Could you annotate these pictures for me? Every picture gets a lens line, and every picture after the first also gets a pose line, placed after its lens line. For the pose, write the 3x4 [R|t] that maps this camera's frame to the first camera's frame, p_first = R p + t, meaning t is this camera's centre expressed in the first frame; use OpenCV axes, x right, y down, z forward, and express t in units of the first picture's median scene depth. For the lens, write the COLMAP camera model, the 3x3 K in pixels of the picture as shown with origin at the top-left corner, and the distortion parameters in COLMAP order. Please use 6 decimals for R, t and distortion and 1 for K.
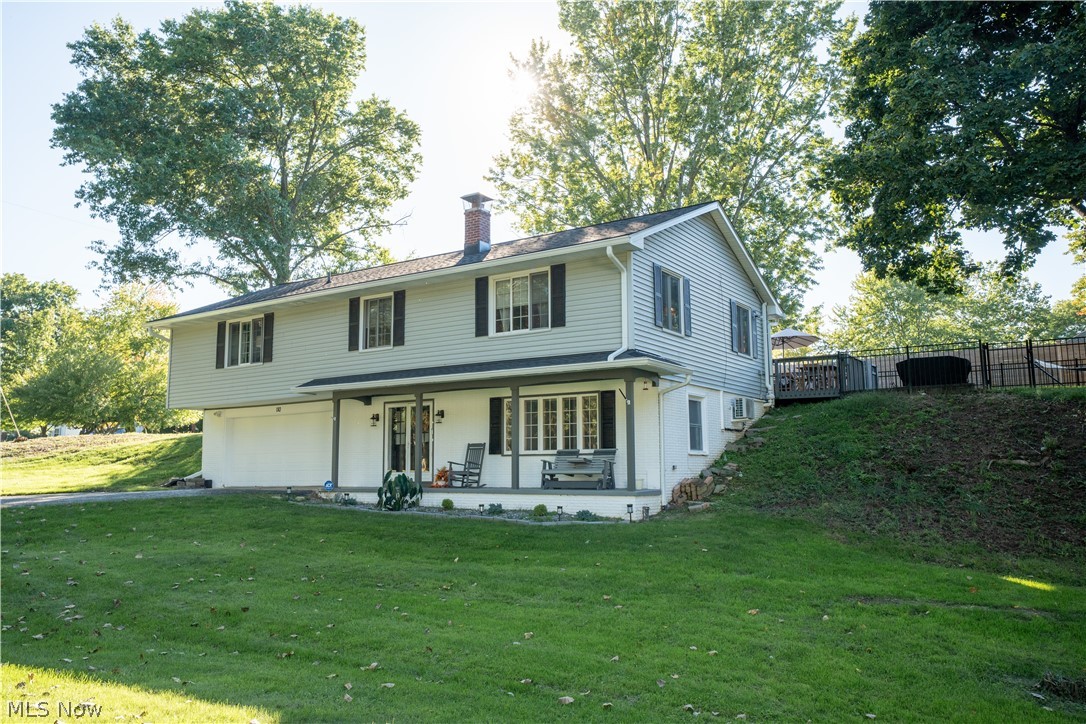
lens RADIAL K [[885.9, 0, 543.0], [0, 885.9, 362.0], [0, 0, 1]] dist [0.002154, 0.000145]
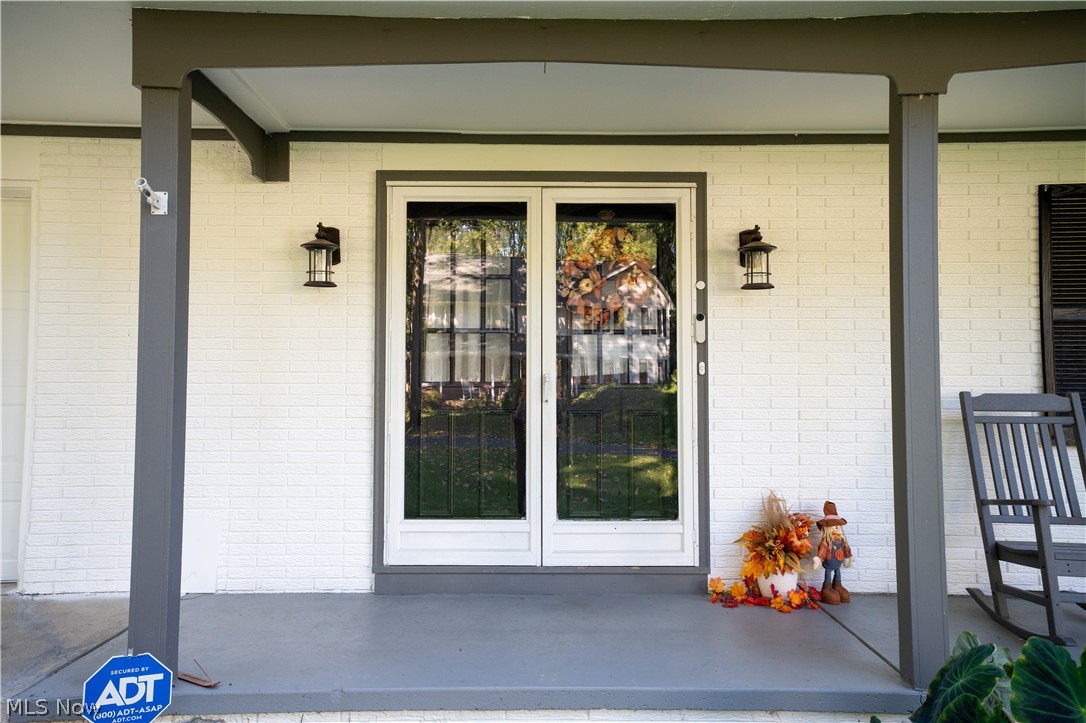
lens RADIAL K [[754.0, 0, 542.0], [0, 754.0, 383.0], [0, 0, 1]] dist [0.002766, 0.000962]
pose [[0.836893, 0.032015, 0.546430, -0.274225], [-0.081858, 0.994382, 0.067110, 0.089765], [-0.541212, -0.100894, 0.834812, 0.945981]]
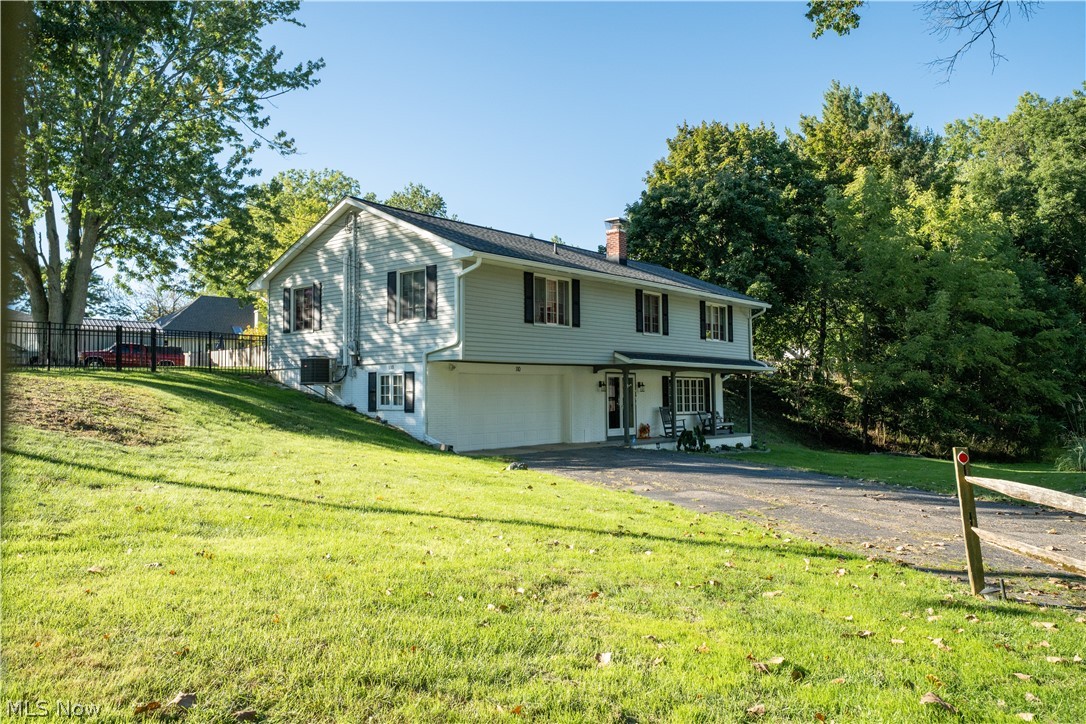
lens RADIAL K [[885.9, 0, 543.0], [0, 885.9, 362.0], [0, 0, 1]] dist [0.002154, 0.000145]
pose [[0.114909, 0.089593, 0.989328, -1.651461], [-0.063978, 0.994524, -0.082632, 0.160867], [-0.991314, -0.053800, 0.120011, 1.068702]]
